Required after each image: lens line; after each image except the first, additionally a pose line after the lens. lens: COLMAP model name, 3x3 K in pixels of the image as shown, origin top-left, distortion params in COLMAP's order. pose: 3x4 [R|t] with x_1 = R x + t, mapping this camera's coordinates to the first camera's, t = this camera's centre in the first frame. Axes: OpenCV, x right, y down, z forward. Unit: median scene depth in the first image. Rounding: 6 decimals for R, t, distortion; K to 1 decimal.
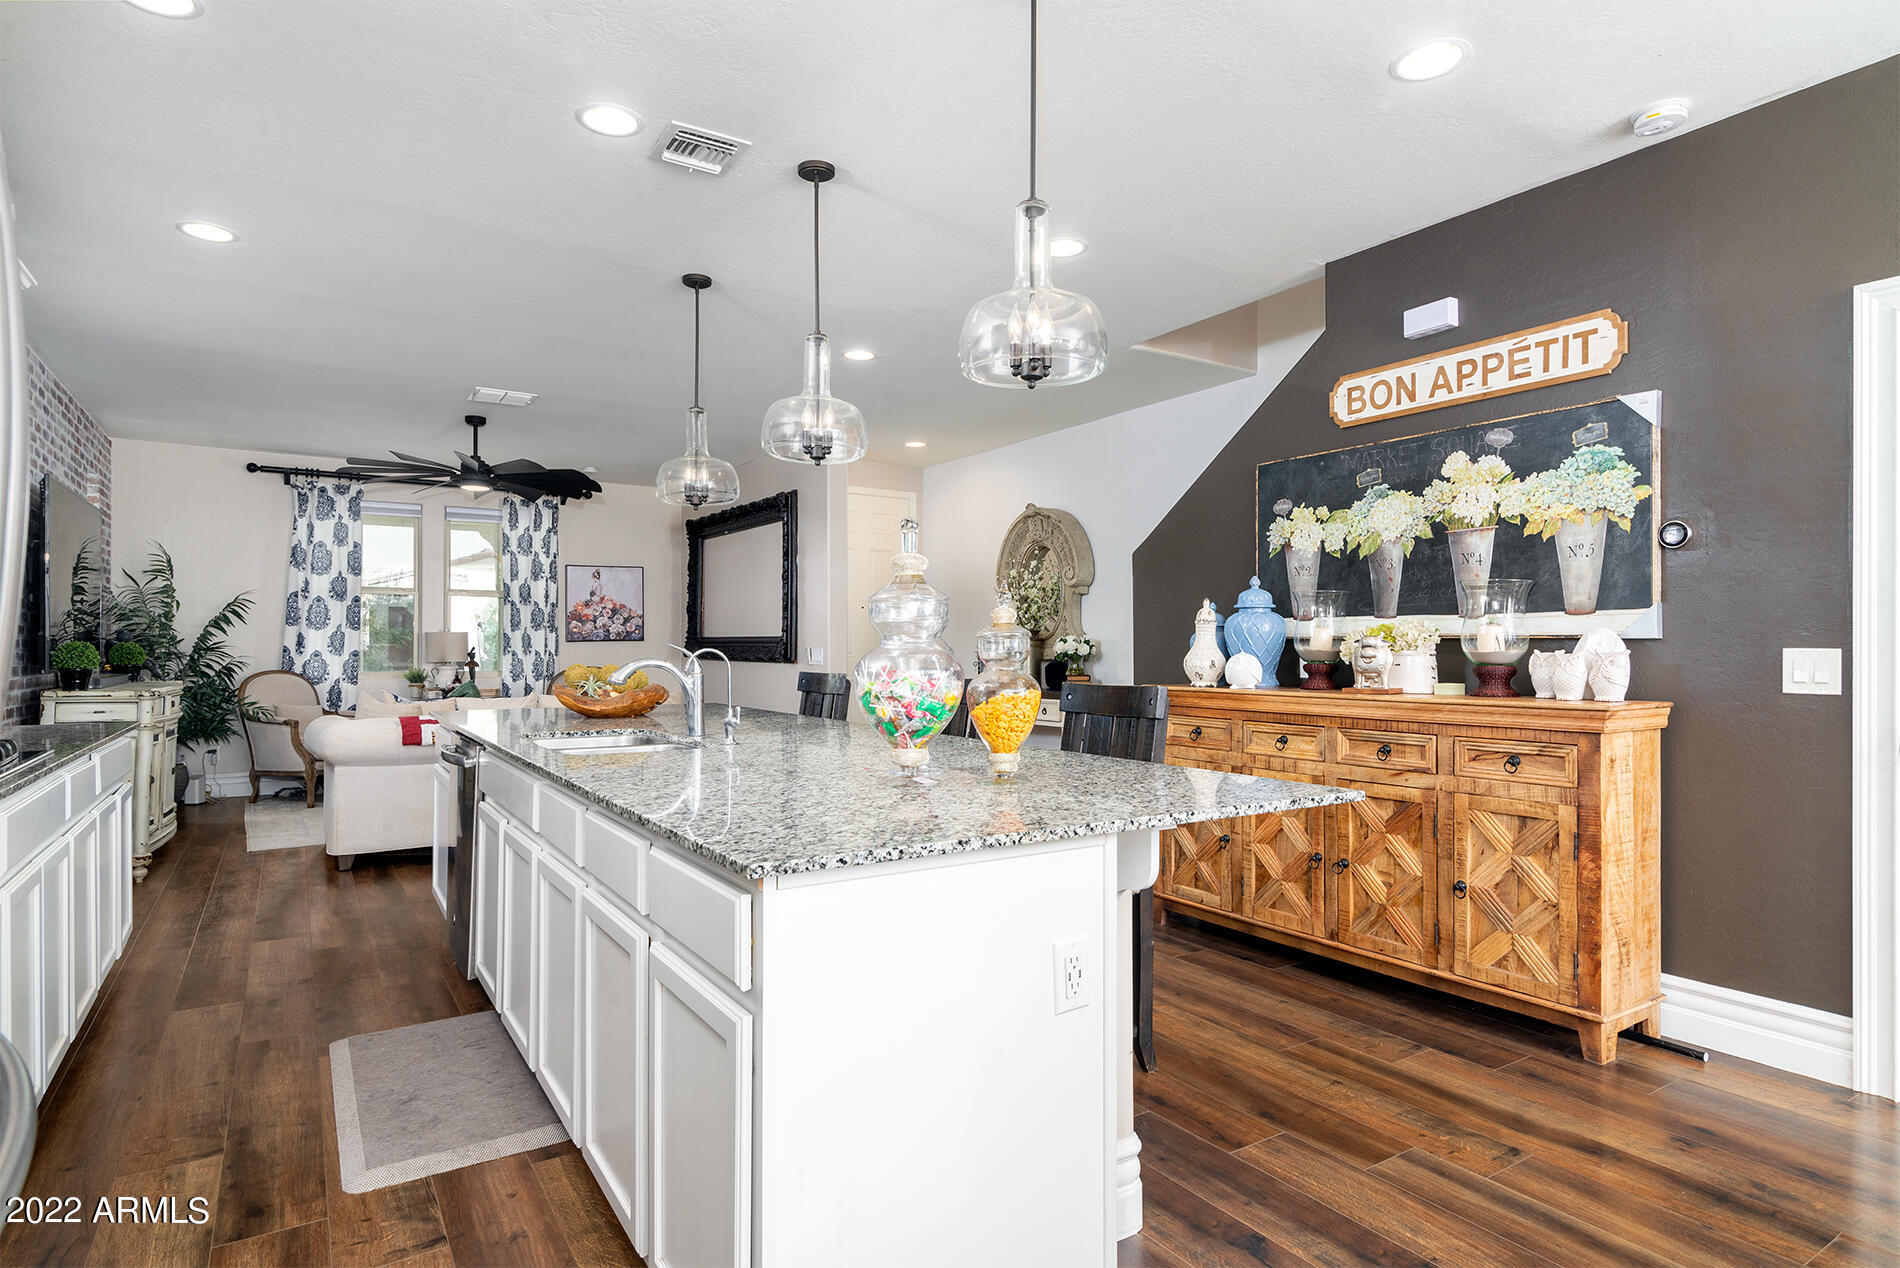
lens RADIAL K [[1009.2, 0, 944.6], [0, 1009.2, 641.9], [0, 0, 1]] dist [0.007918, -0.003618]
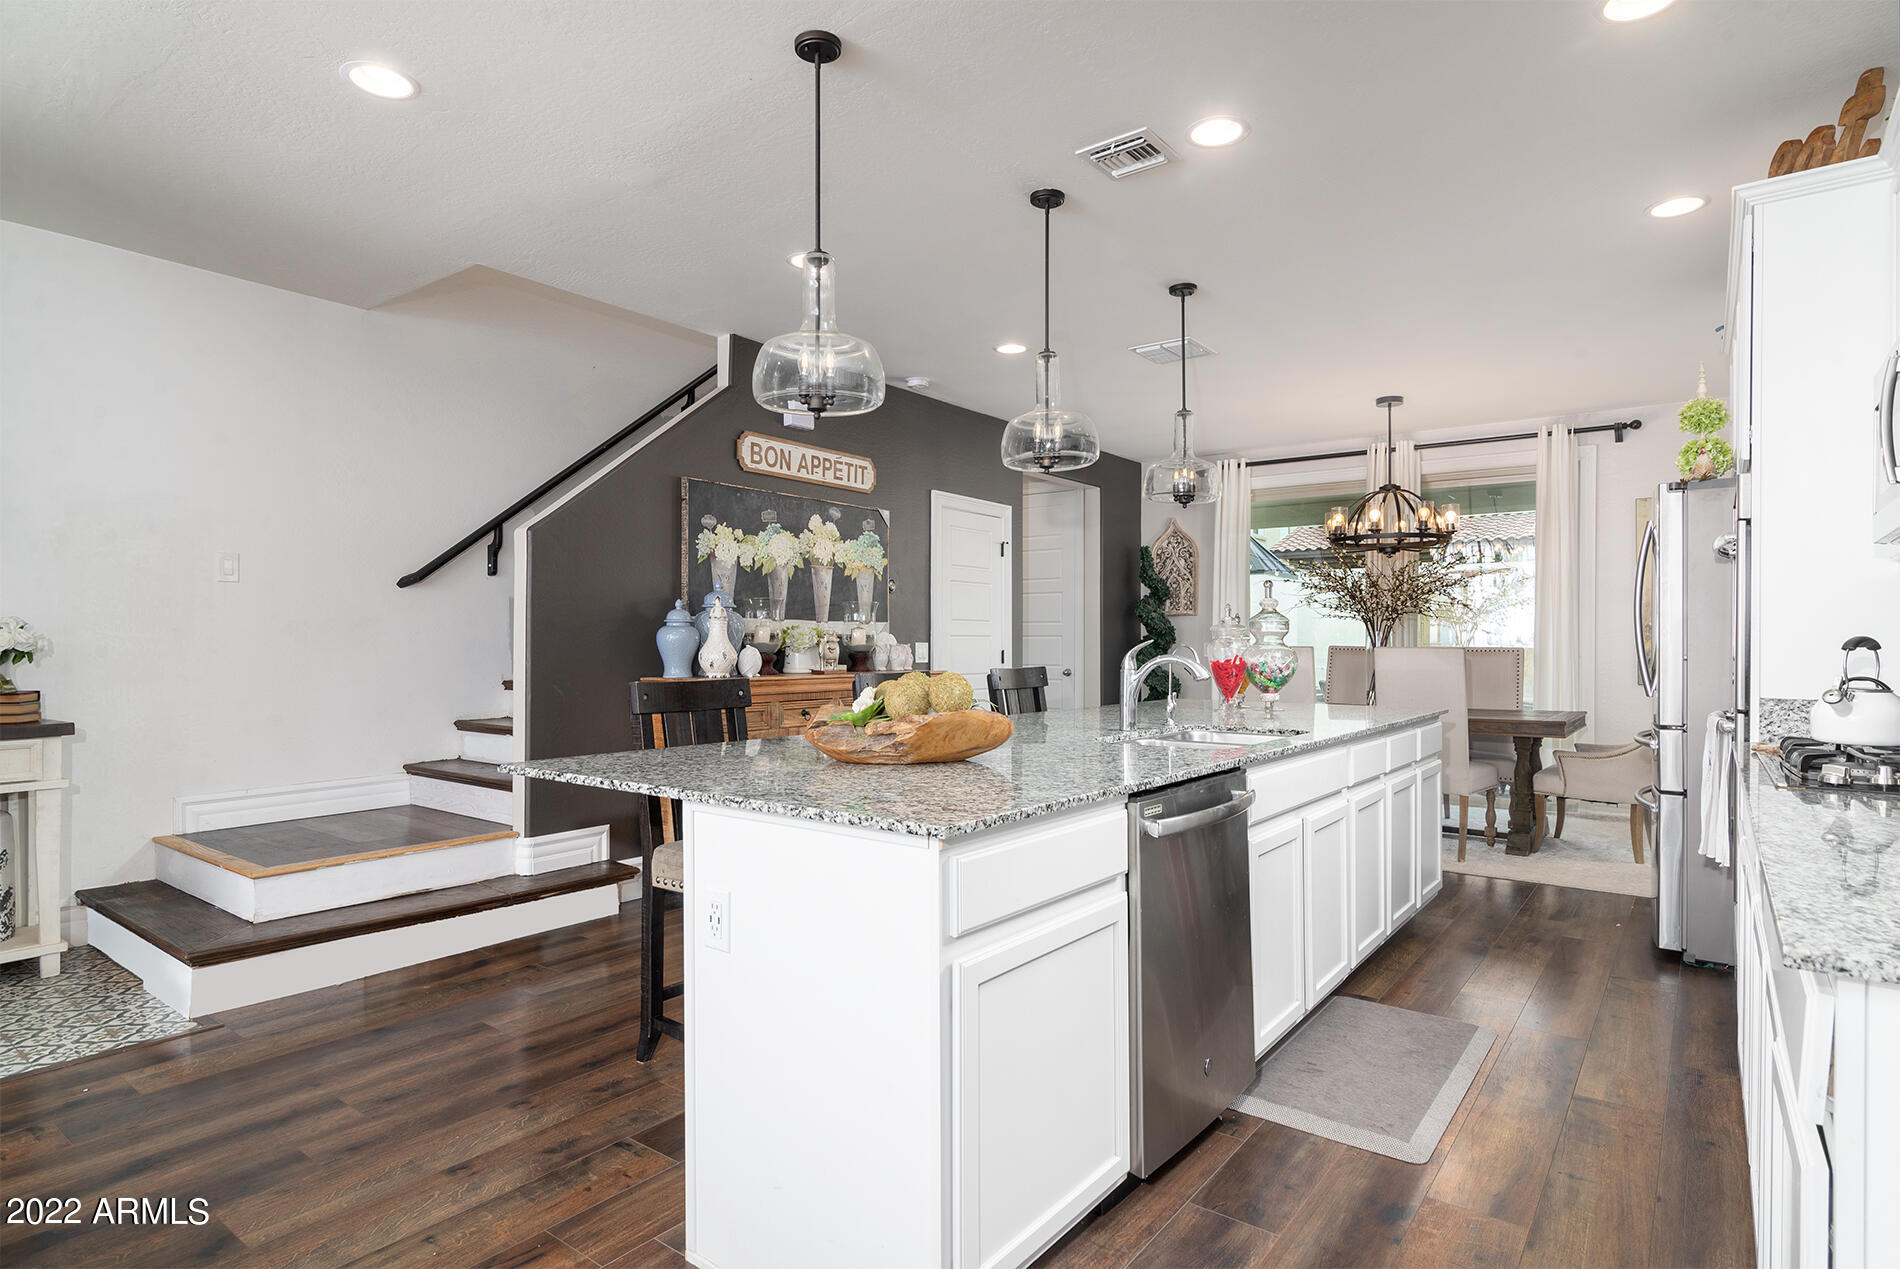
lens RADIAL K [[1009.2, 0, 935.6], [0, 1009.2, 643.5], [0, 0, 1]] dist [0.007918, -0.003618]
pose [[-0.330883, -0.003756, 0.943664, -0.443031], [-0.008976, 0.999959, 0.000833, 0.002169], [-0.943629, -0.008195, -0.330903, 0.590086]]
